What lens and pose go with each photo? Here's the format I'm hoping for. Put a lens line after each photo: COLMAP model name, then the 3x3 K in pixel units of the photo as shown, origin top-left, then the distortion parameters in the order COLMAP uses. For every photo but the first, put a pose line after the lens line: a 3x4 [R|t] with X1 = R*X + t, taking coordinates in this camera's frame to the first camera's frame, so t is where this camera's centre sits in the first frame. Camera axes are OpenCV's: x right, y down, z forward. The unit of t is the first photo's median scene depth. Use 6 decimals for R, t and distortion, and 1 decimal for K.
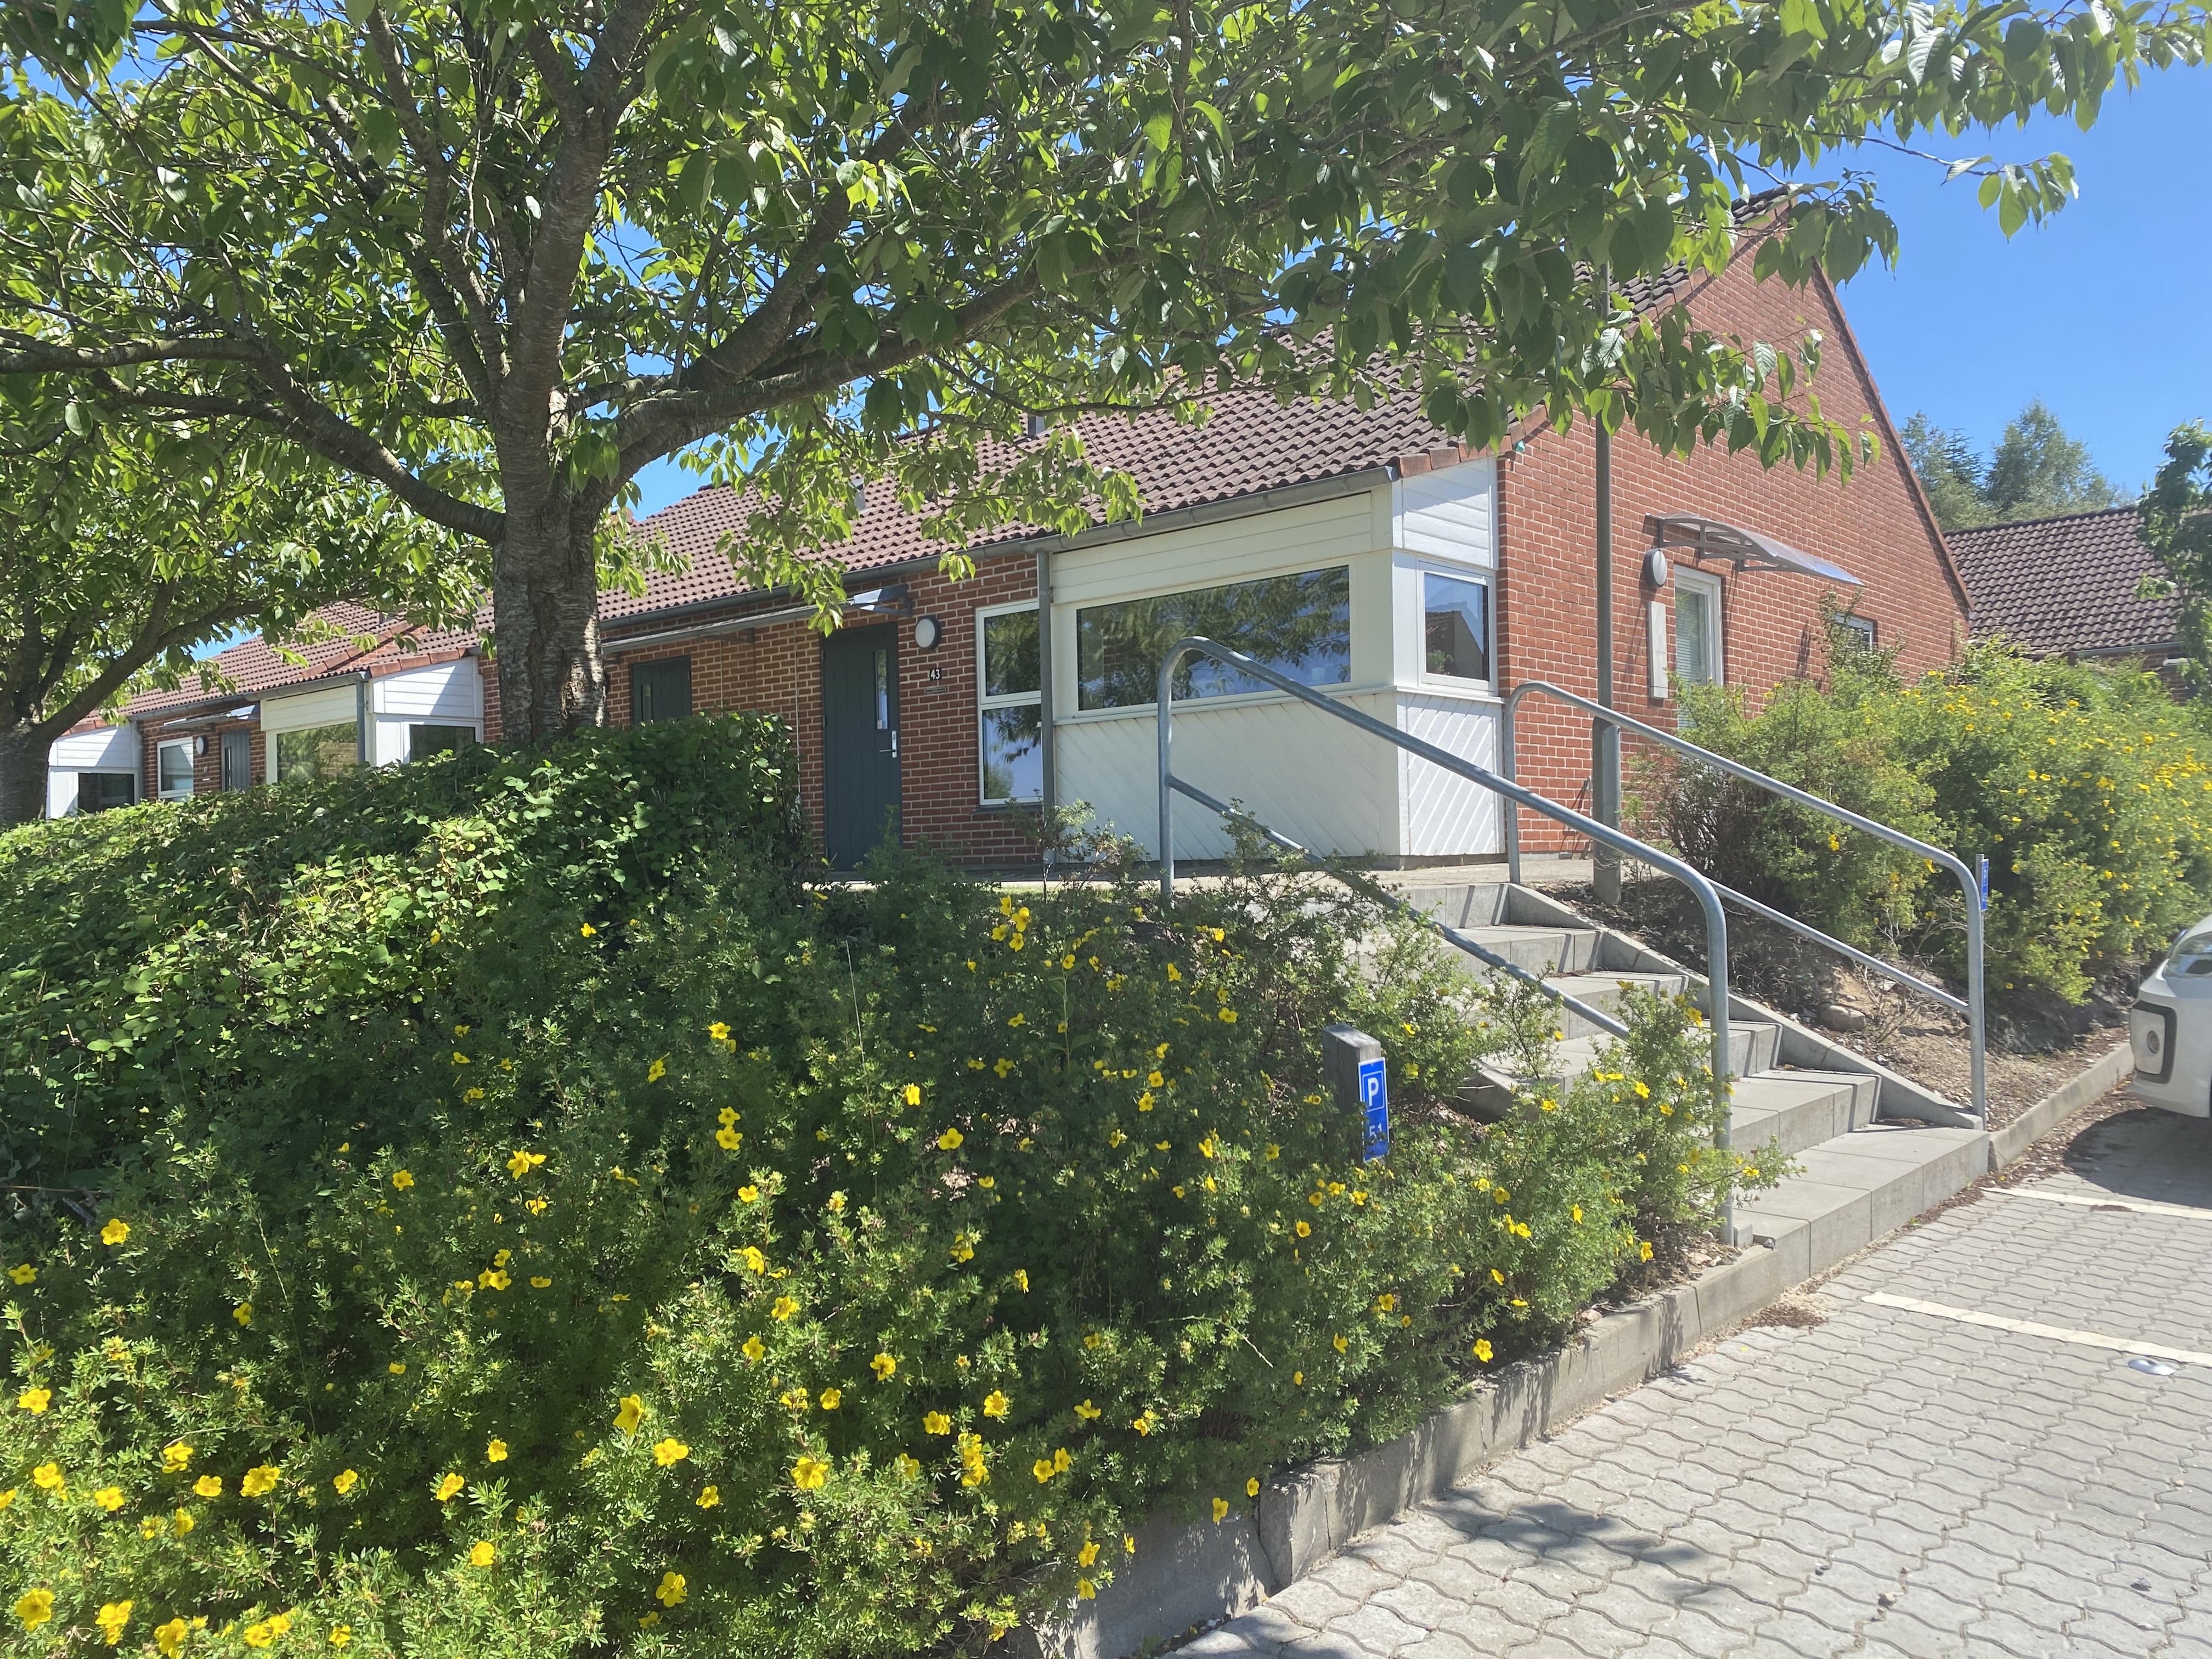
lens RADIAL K [[1698.7, 0, 1106.1], [0, 1698.7, 833.3], [0, 0, 1]] dist [0.031777, 0.000616]
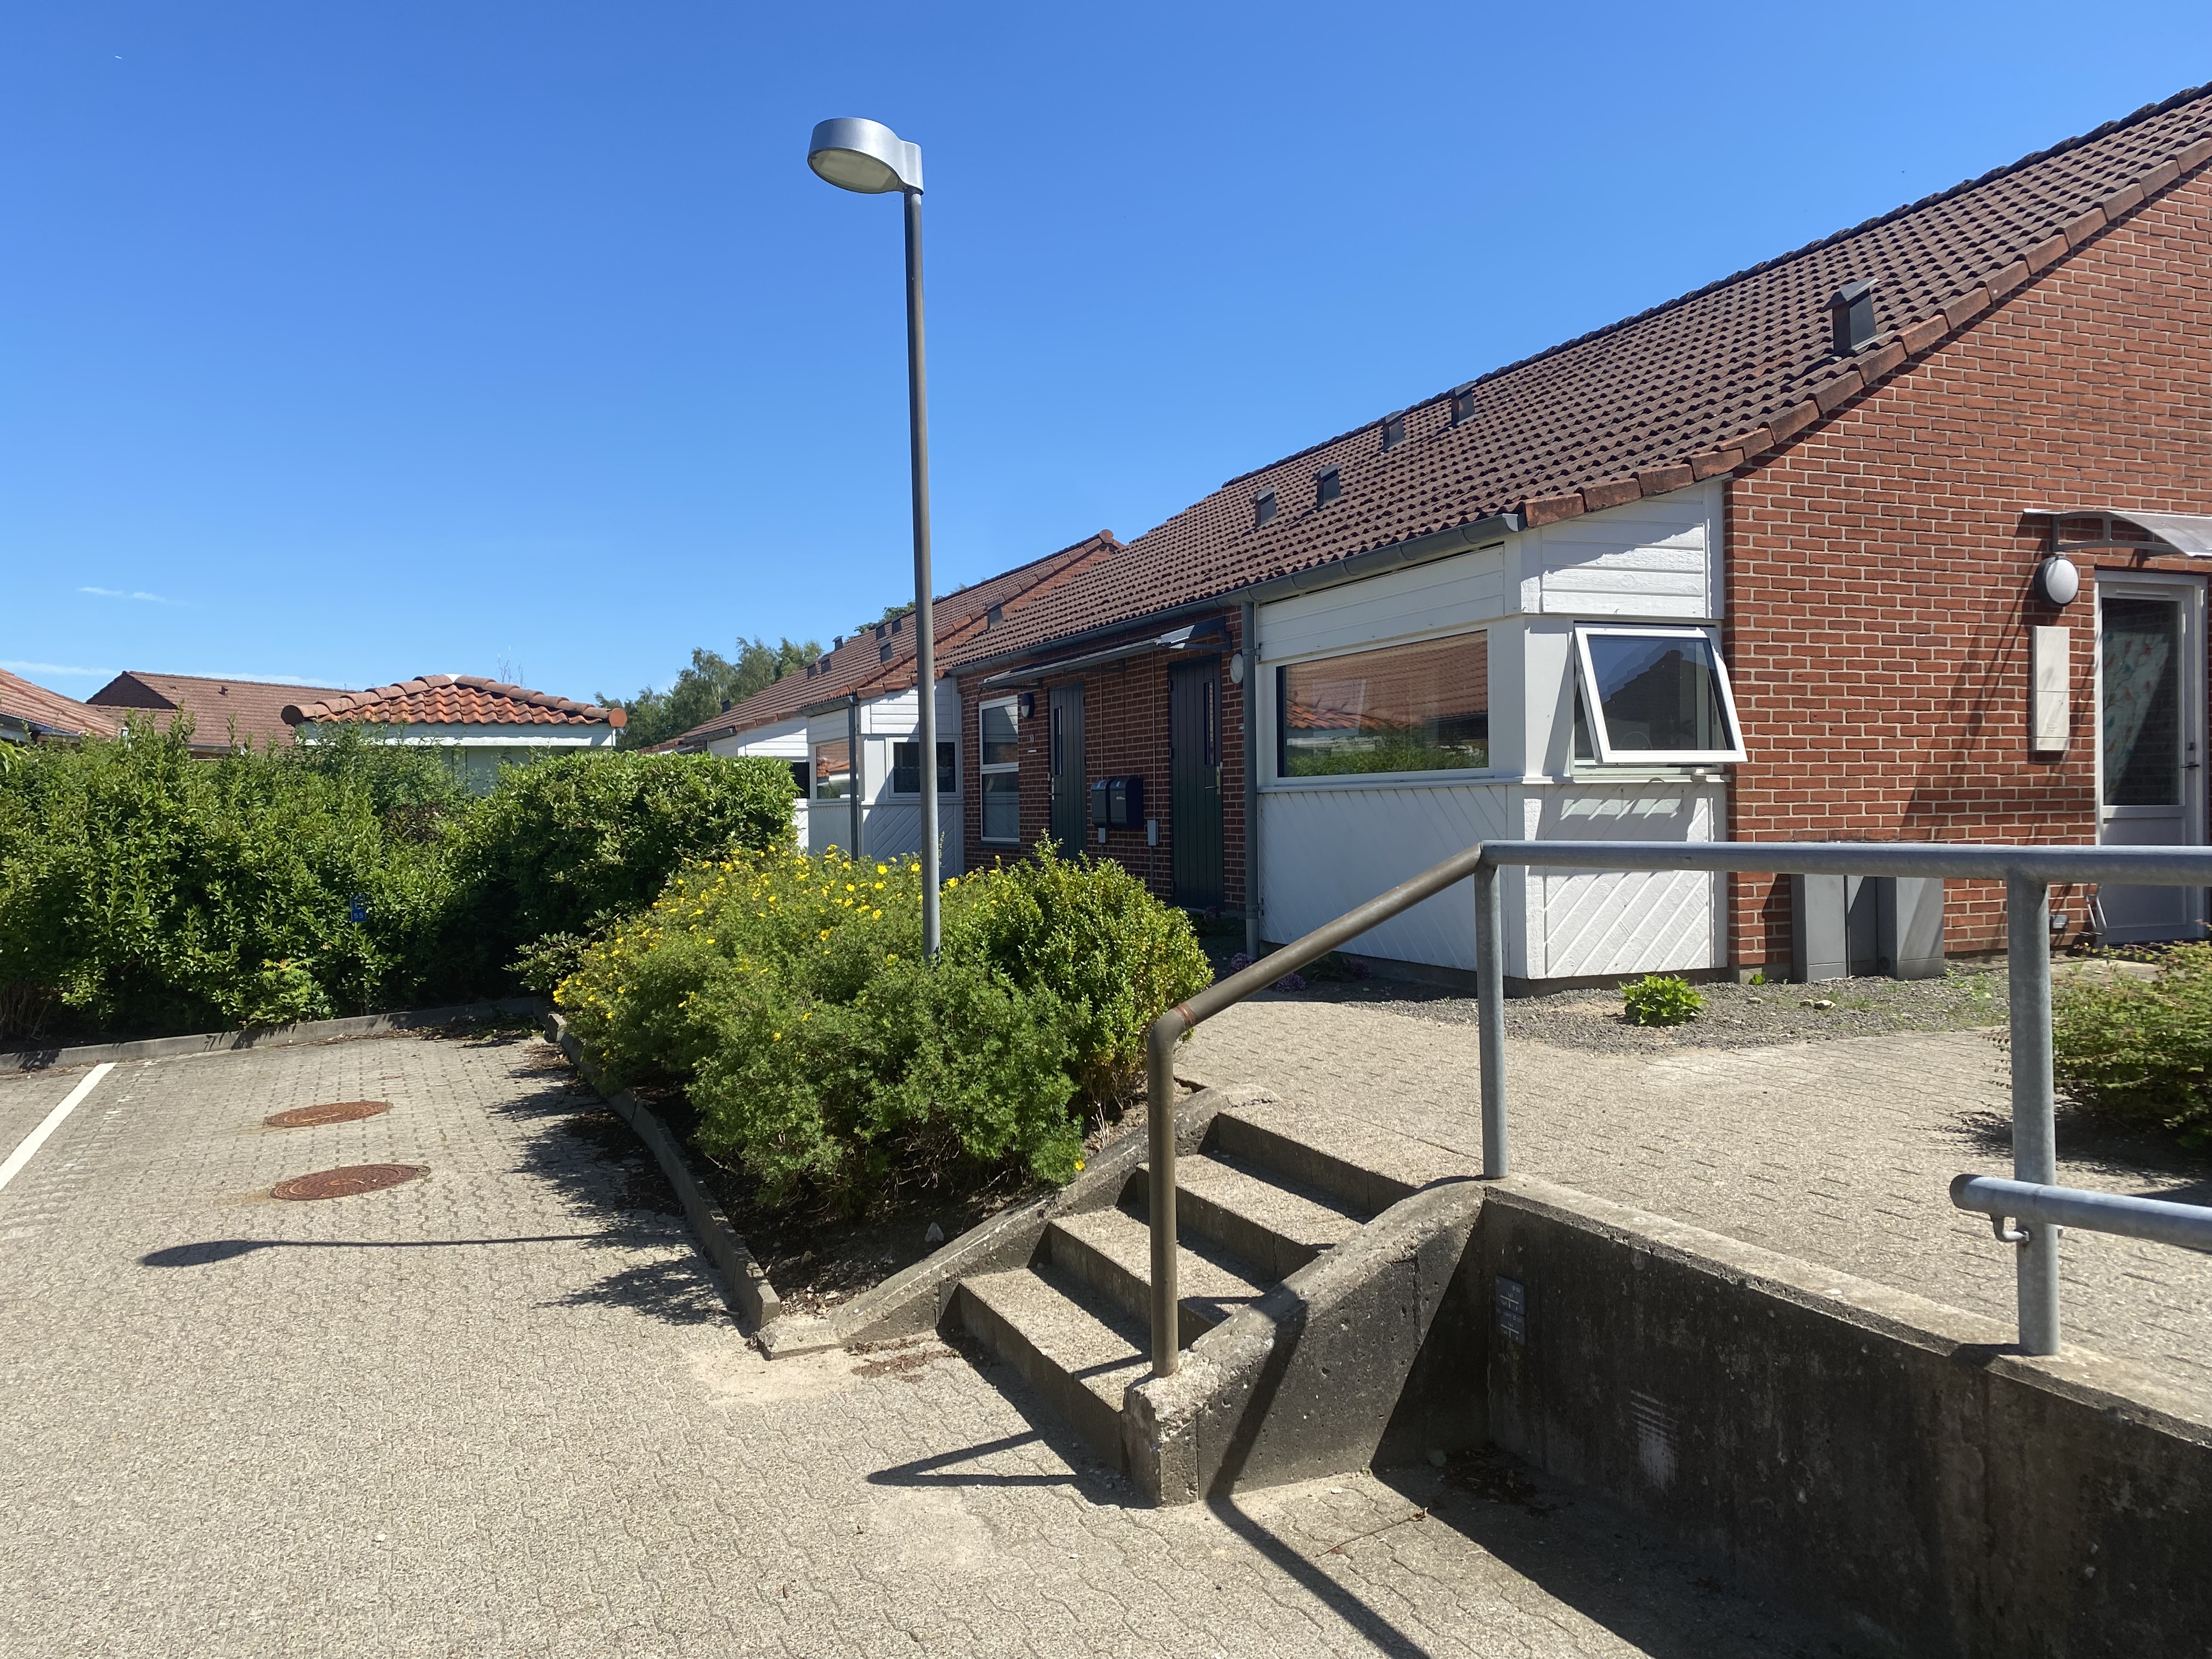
lens RADIAL K [[1698.7, 0, 1113.7], [0, 1698.7, 816.7], [0, 0, 1]] dist [0.031777, 0.000616]
pose [[0.902764, 0.015943, -0.429841, 0.273953], [-0.004623, 0.999615, 0.027367, -0.069257], [0.430112, -0.022719, 0.902490, 0.119025]]
